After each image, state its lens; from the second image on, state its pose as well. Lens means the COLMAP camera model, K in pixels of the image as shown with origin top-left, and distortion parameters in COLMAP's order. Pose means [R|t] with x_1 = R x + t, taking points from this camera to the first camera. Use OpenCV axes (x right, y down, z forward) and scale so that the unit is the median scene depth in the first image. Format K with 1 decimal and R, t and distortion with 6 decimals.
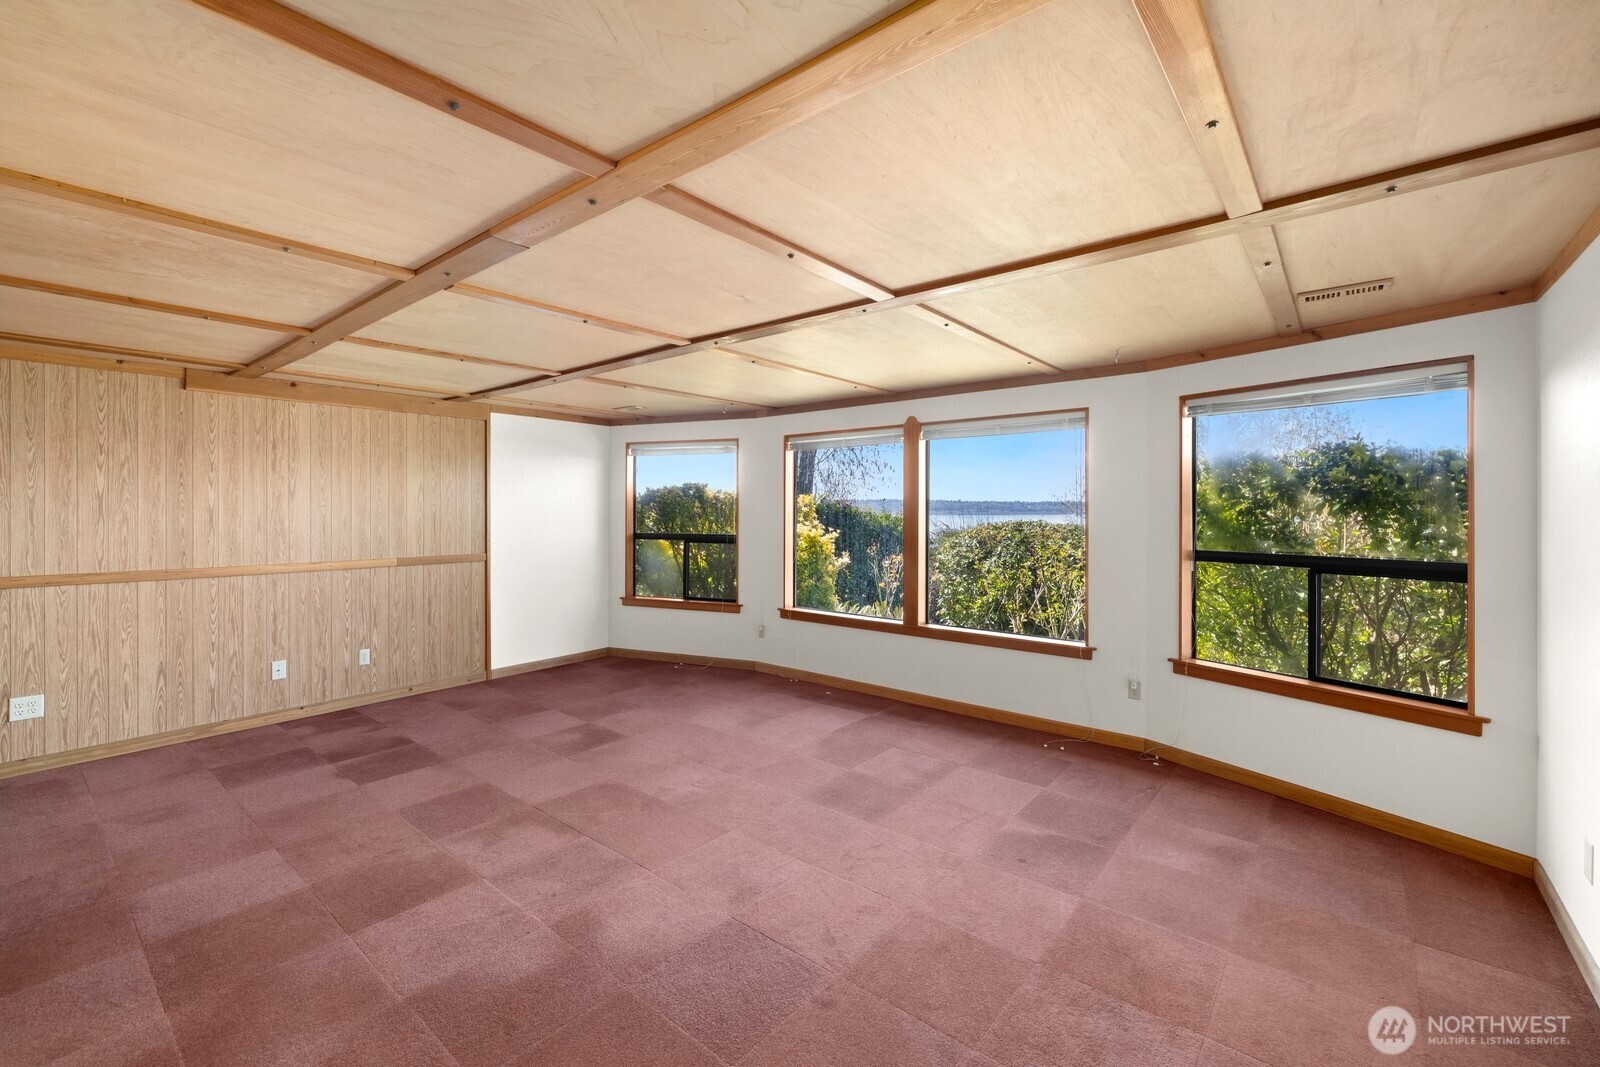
lens RADIAL K [[678.5, 0, 786.3], [0, 678.5, 510.6], [0, 0, 1]] dist [-0.004425, -0.000457]
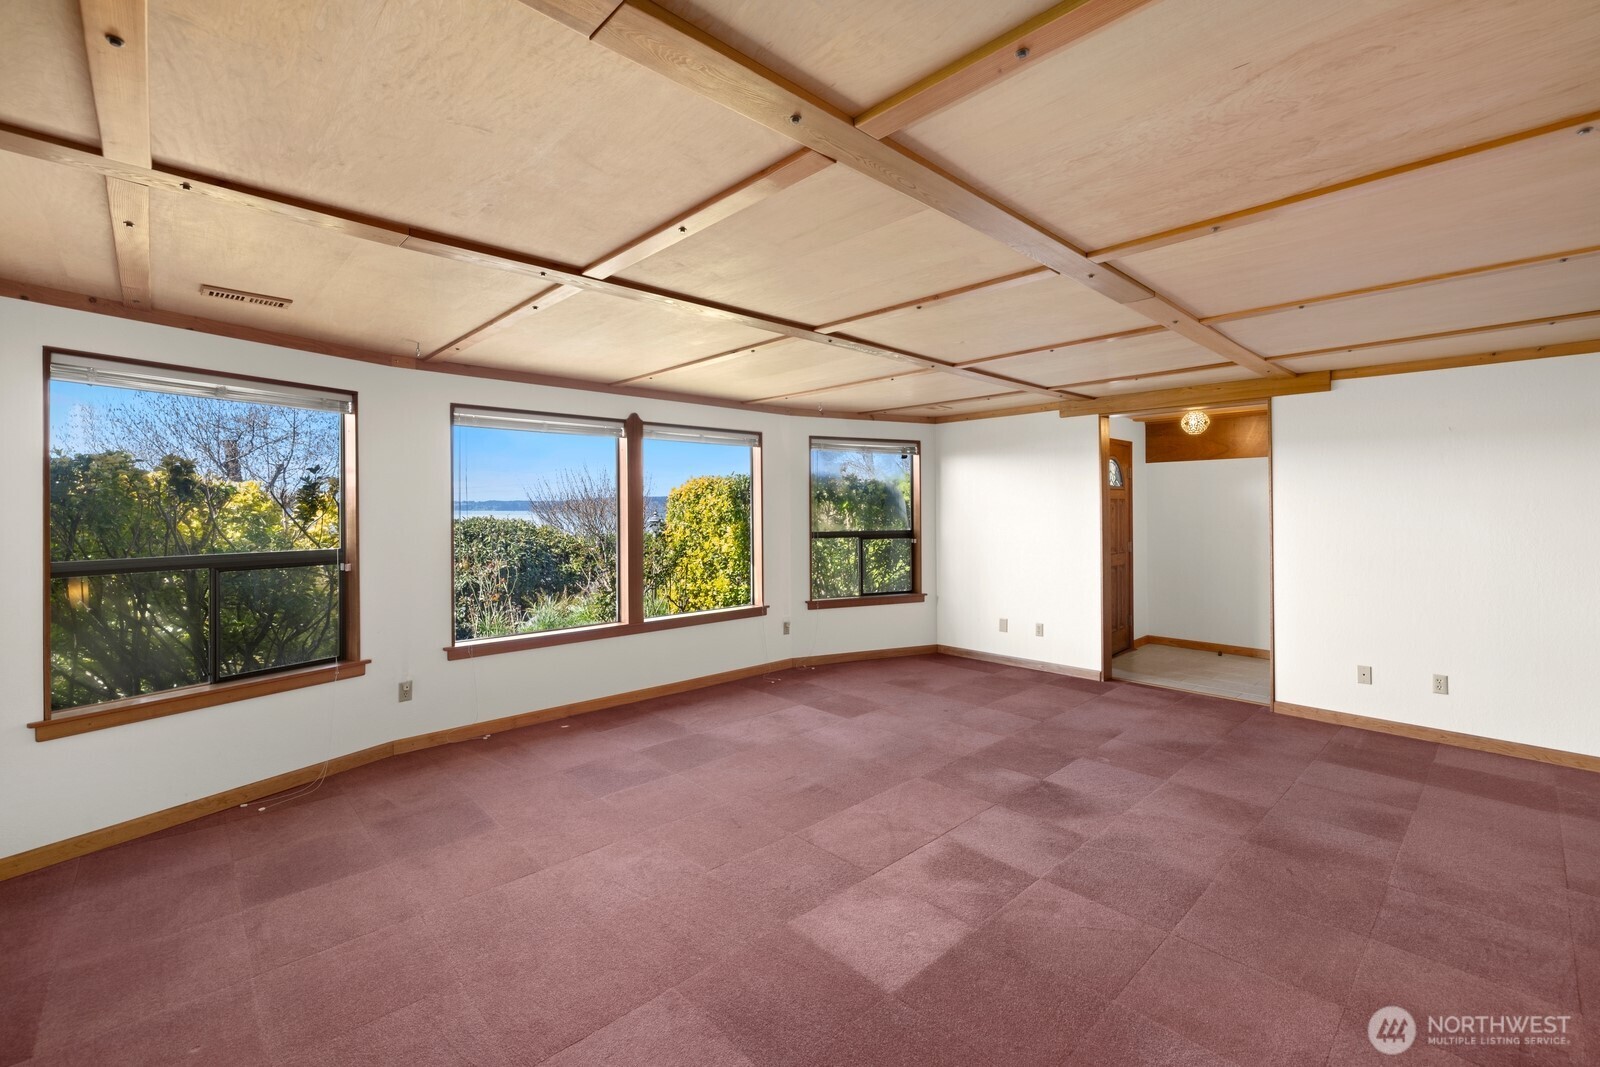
lens RADIAL K [[678.5, 0, 799.7], [0, 678.5, 518.5], [0, 0, 1]] dist [-0.004425, -0.000457]
pose [[0.101901, -0.010231, 0.994742, -0.813086], [0.007302, 0.999928, 0.009536, 0.008104], [-0.994768, 0.006292, 0.101968, 0.686204]]
